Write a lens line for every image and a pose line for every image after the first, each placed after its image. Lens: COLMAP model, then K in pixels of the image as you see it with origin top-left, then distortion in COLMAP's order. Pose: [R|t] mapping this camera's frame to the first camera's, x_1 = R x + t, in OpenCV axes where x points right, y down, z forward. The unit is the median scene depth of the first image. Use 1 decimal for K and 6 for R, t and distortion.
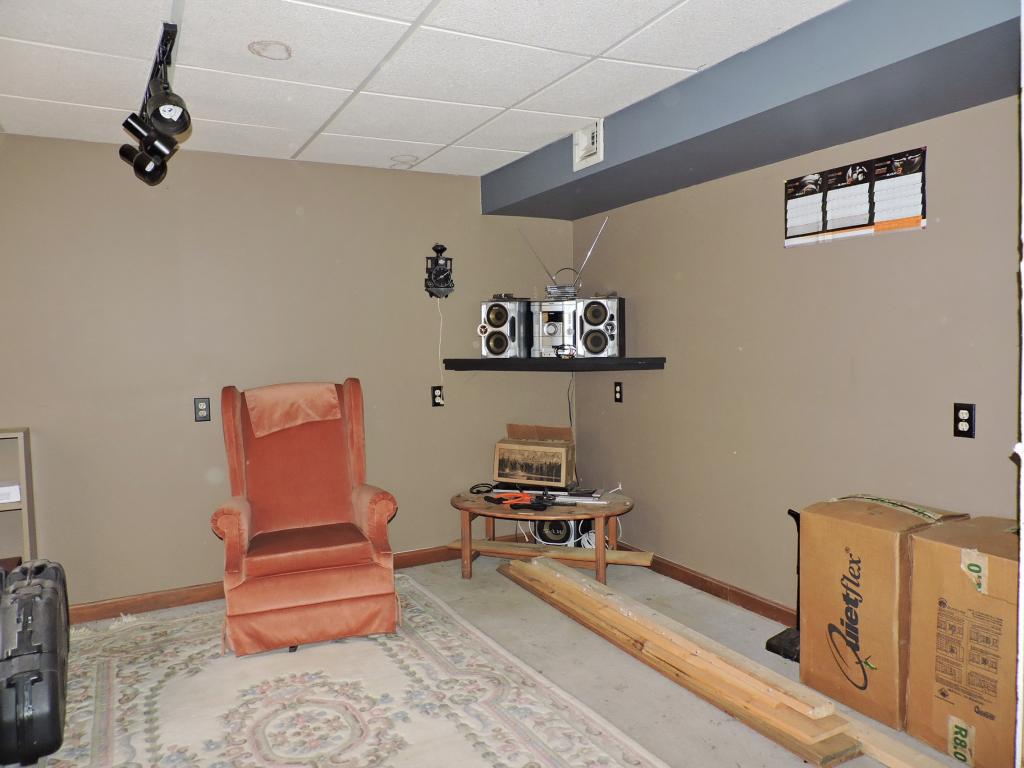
lens RADIAL K [[725.3, 0, 515.5], [0, 725.3, 382.3], [0, 0, 1]] dist [-0.029416, 0.014628]
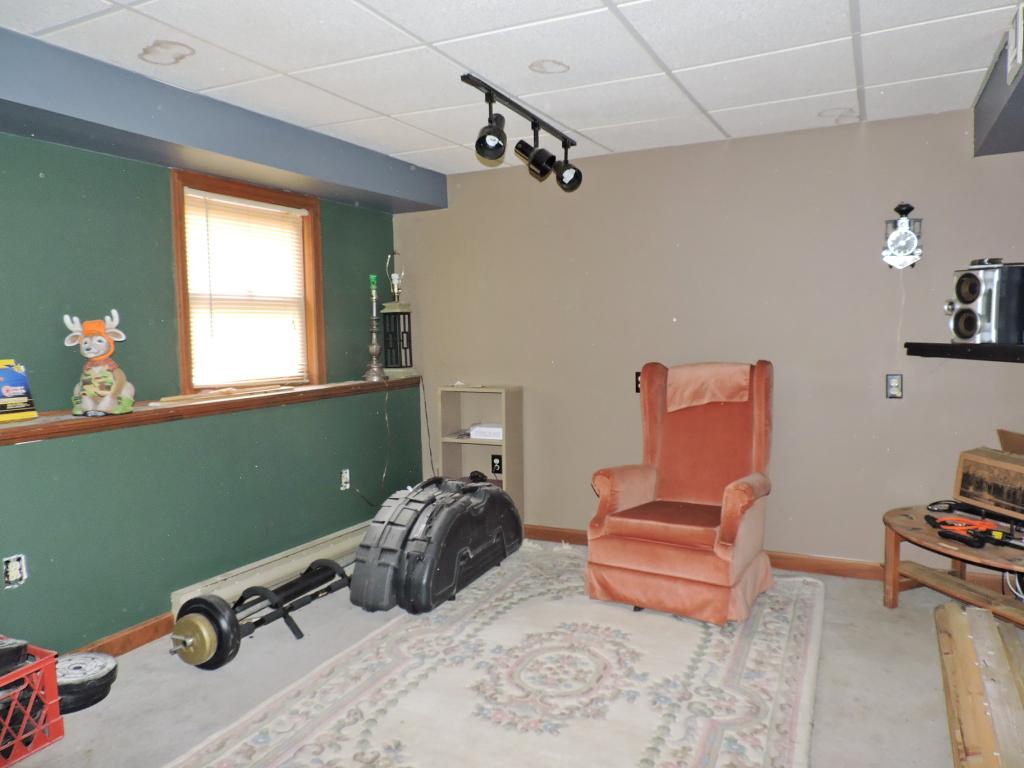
lens RADIAL K [[725.3, 0, 517.3], [0, 725.3, 382.8], [0, 0, 1]] dist [-0.029416, 0.014628]
pose [[0.582838, 0.071393, -0.809446, 0.432380], [-0.039164, 0.997443, 0.059774, -0.024920], [0.811644, -0.003137, 0.584144, 0.220296]]
